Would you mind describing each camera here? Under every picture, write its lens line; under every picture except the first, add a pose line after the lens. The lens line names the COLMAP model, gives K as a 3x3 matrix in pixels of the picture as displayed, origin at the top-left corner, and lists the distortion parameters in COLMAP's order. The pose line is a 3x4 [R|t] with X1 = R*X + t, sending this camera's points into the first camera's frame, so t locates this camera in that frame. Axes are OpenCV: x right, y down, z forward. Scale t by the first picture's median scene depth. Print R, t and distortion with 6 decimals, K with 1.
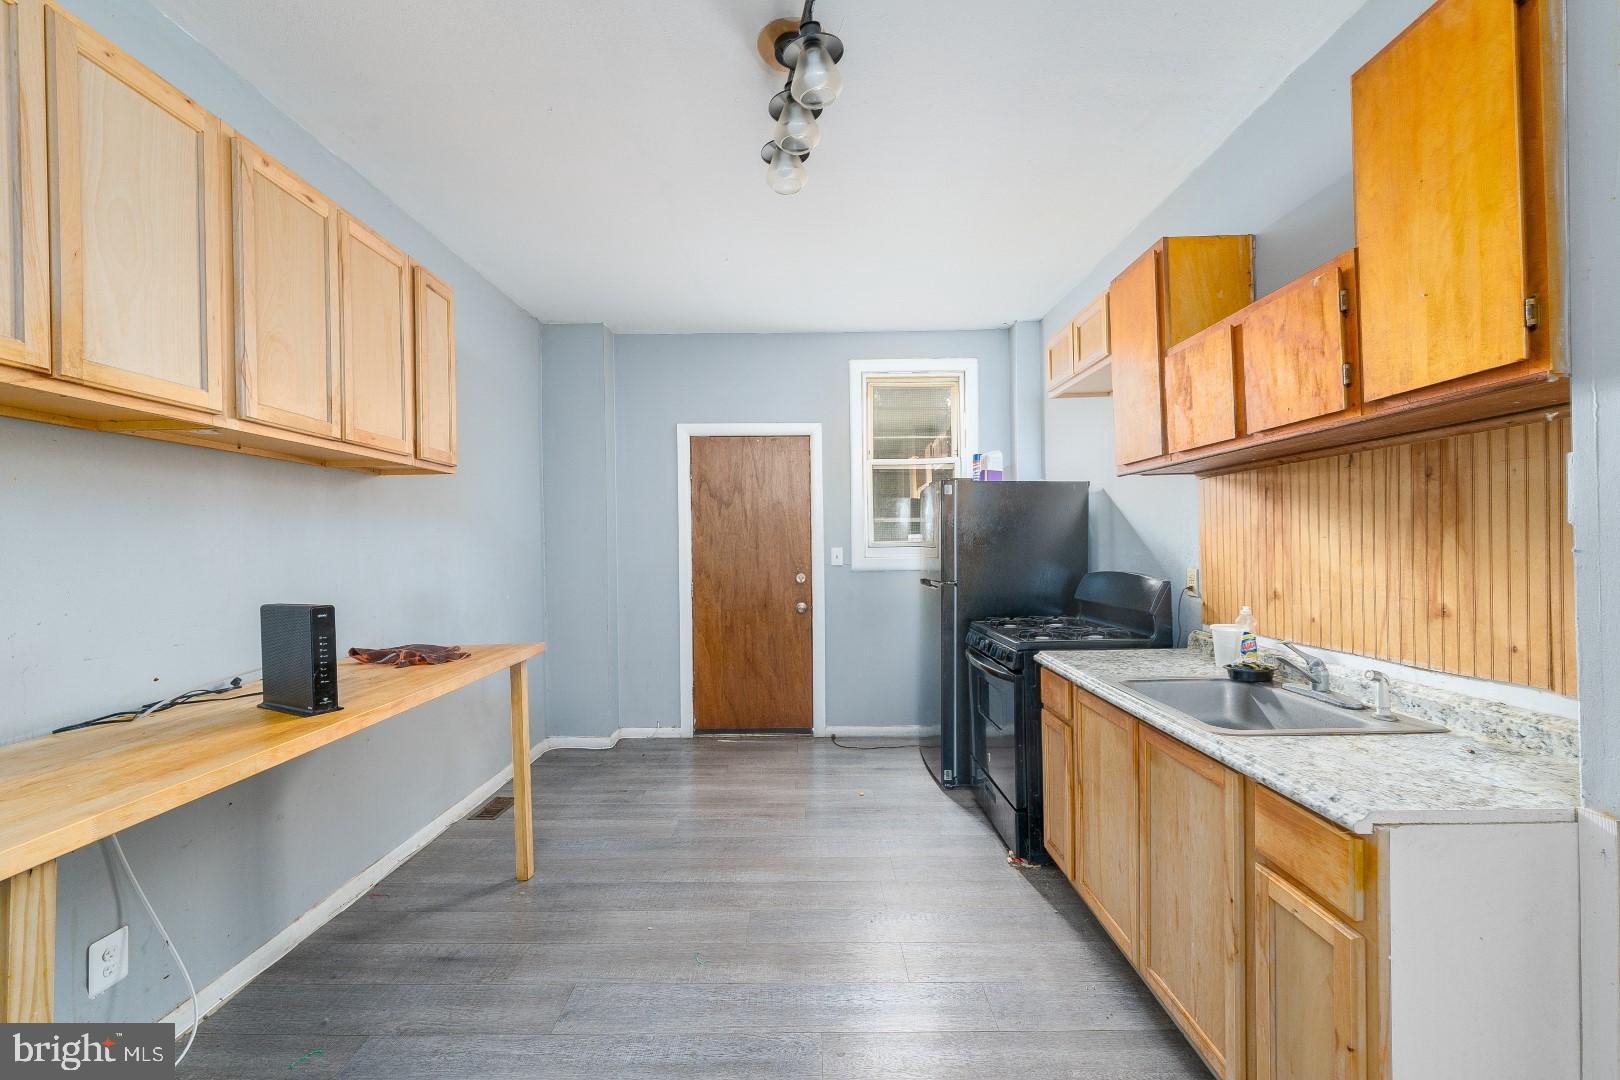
lens RADIAL K [[660.2, 0, 814.5], [0, 660.2, 544.2], [0, 0, 1]] dist [0.000501, -0.000714]
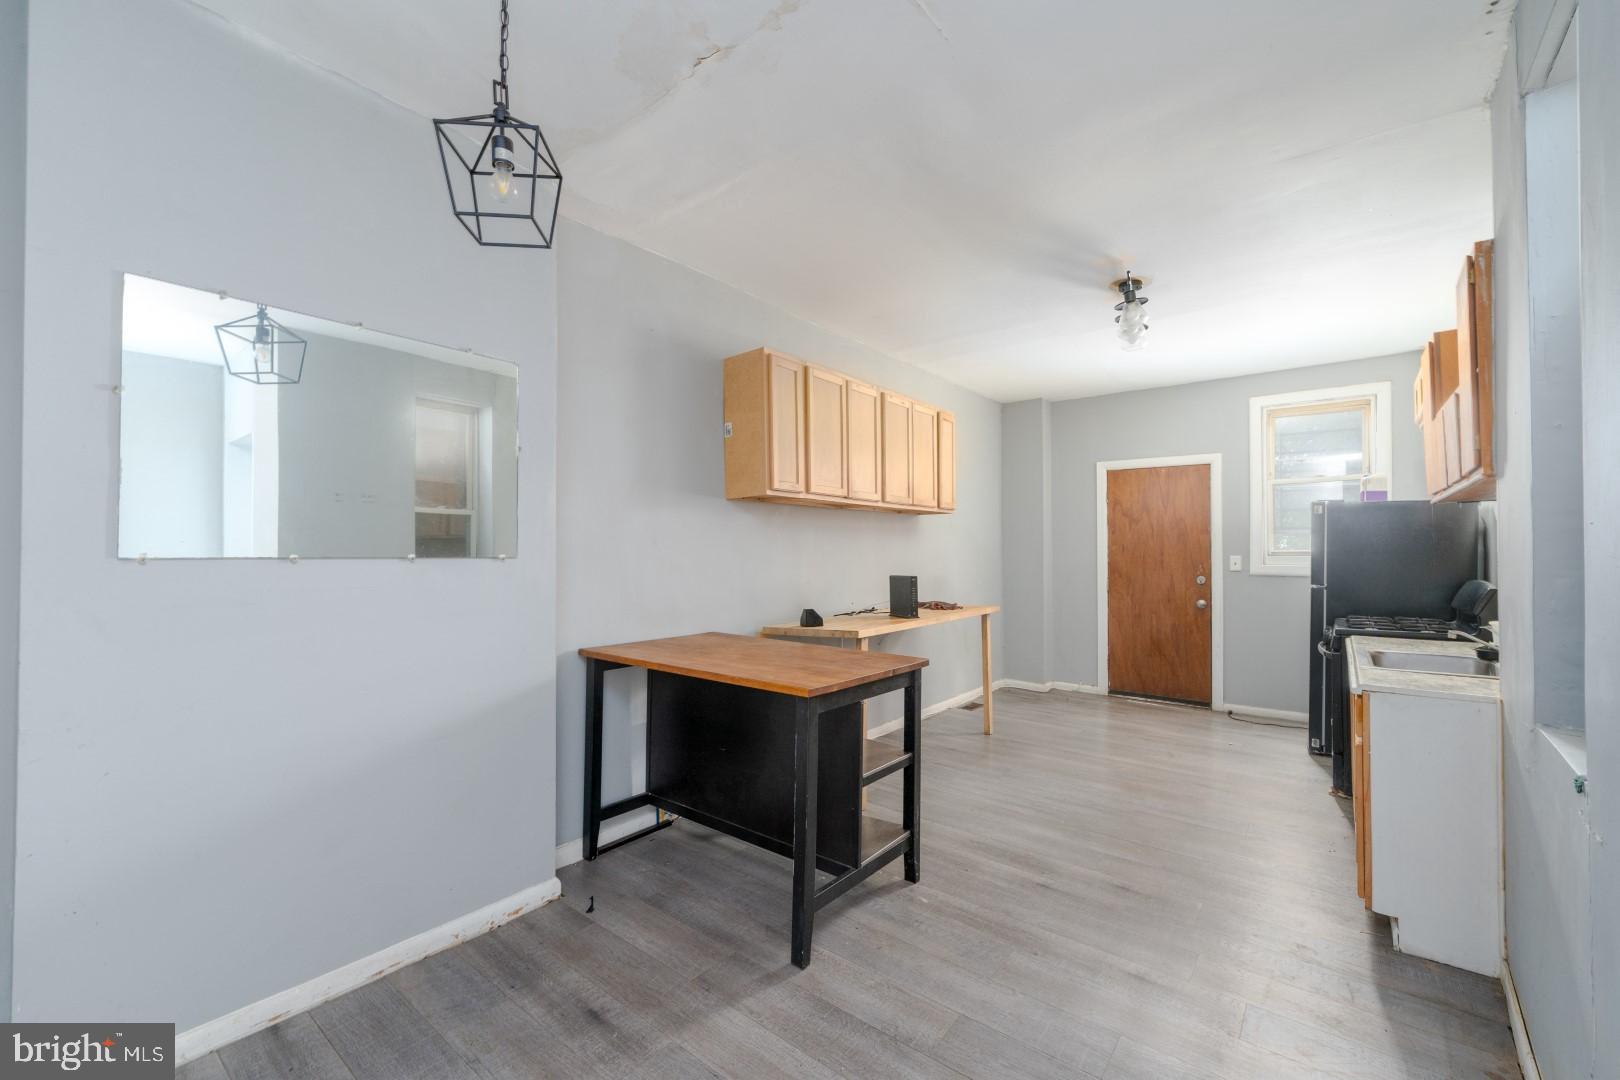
lens RADIAL K [[660.2, 0, 813.6], [0, 660.2, 541.3], [0, 0, 1]] dist [0.000501, -0.000714]
pose [[0.780577, 0.003032, -0.625053, 0.236823], [-0.008467, 0.999948, -0.005723, -0.009720], [0.625003, 0.009759, 0.780561, -0.535981]]
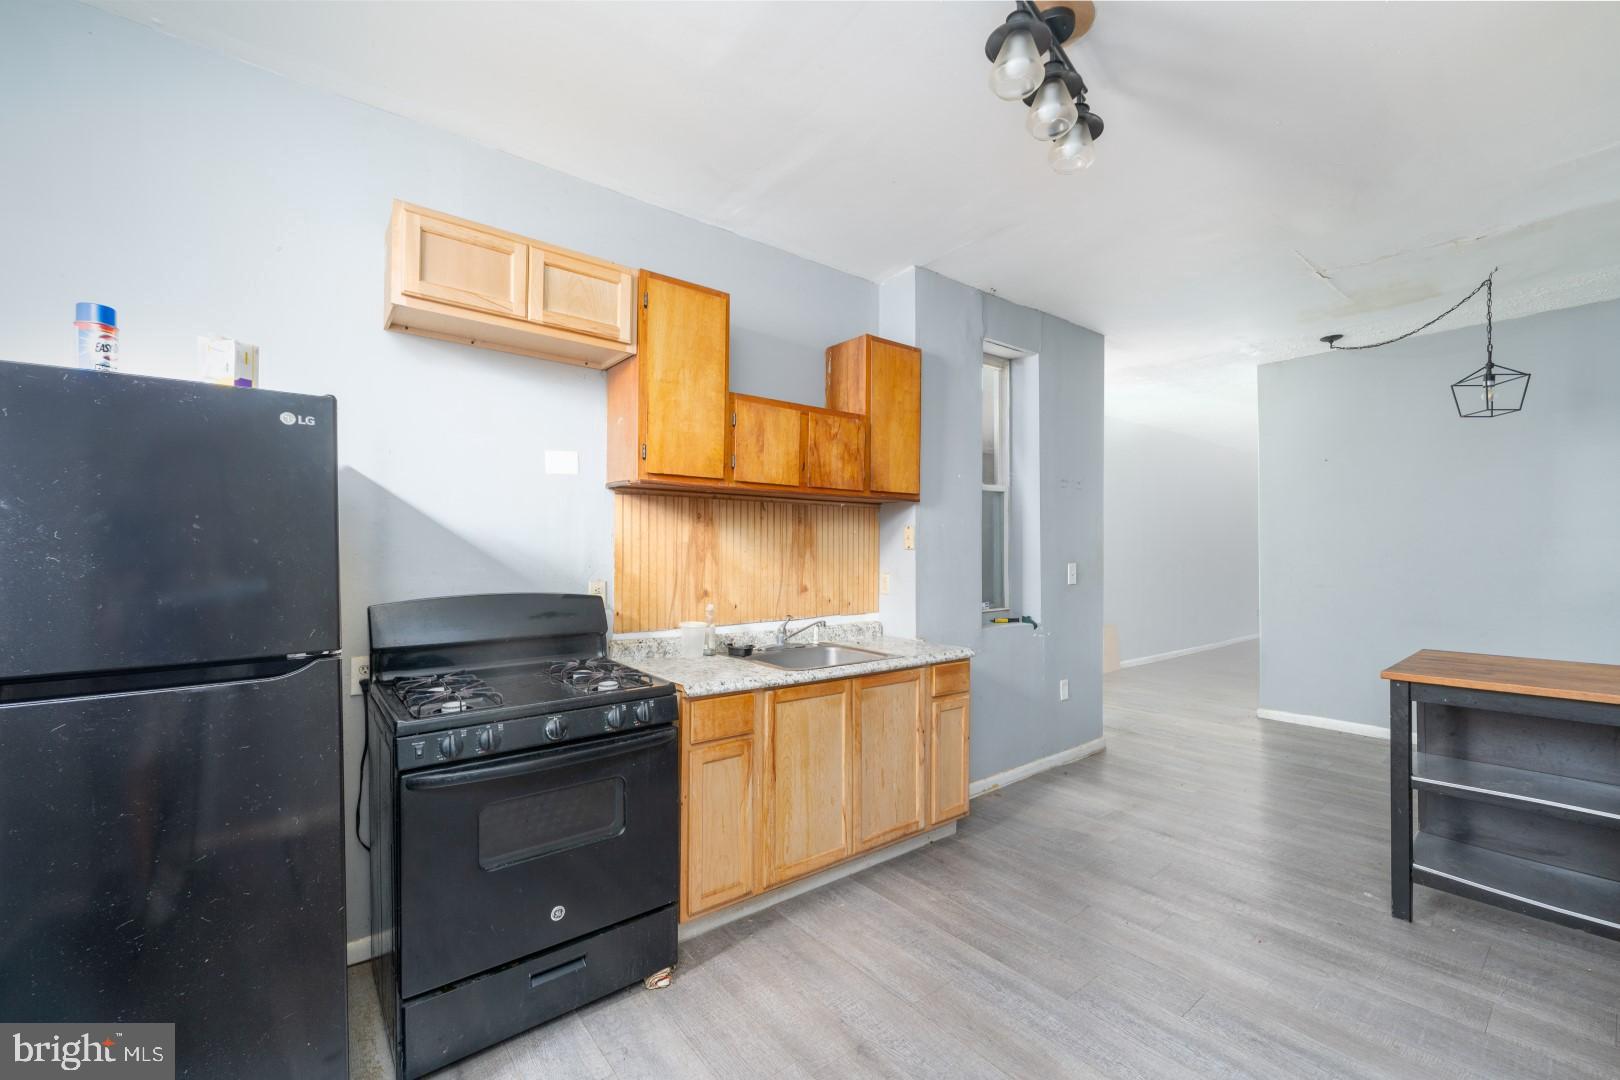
lens RADIAL K [[660.2, 0, 809.2], [0, 660.2, 545.1], [0, 0, 1]] dist [0.000501, -0.000714]
pose [[-0.625039, 0.017960, 0.780387, -0.255541], [0.006955, 0.999824, -0.017440, 0.000857], [-0.780562, -0.005473, -0.625054, 0.868307]]
